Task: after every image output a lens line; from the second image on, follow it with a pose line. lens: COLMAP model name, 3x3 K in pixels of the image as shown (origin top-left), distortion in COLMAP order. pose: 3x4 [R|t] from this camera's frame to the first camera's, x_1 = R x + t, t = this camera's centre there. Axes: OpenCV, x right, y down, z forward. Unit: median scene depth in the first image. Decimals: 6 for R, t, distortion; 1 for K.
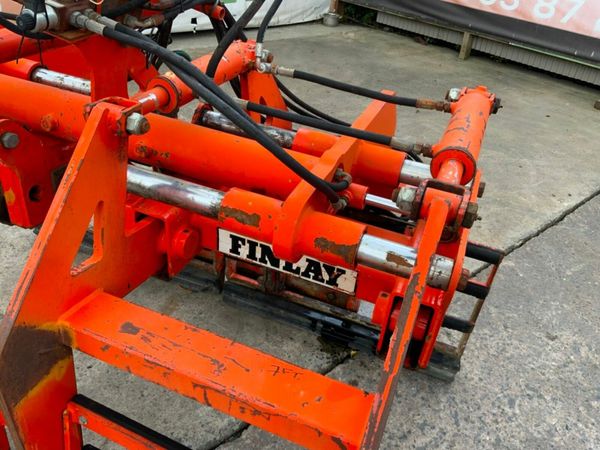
lens RADIAL K [[499.0, 0, 300.7], [0, 499.0, 229.6], [0, 0, 1]] dist [0.070299, -0.135250]
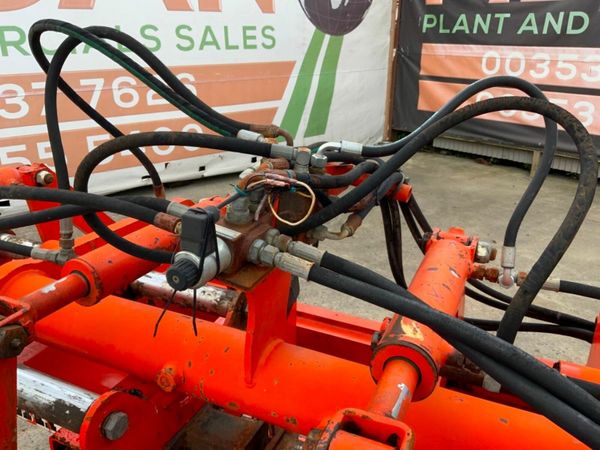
lens RADIAL K [[499.0, 0, 299.2], [0, 499.0, 221.4], [0, 0, 1]] dist [0.070299, -0.135250]
pose [[0.996073, -0.060752, -0.064402, -0.063111], [0.043660, 0.969880, -0.239639, -0.054914], [0.077021, 0.235886, 0.968724, 0.076514]]
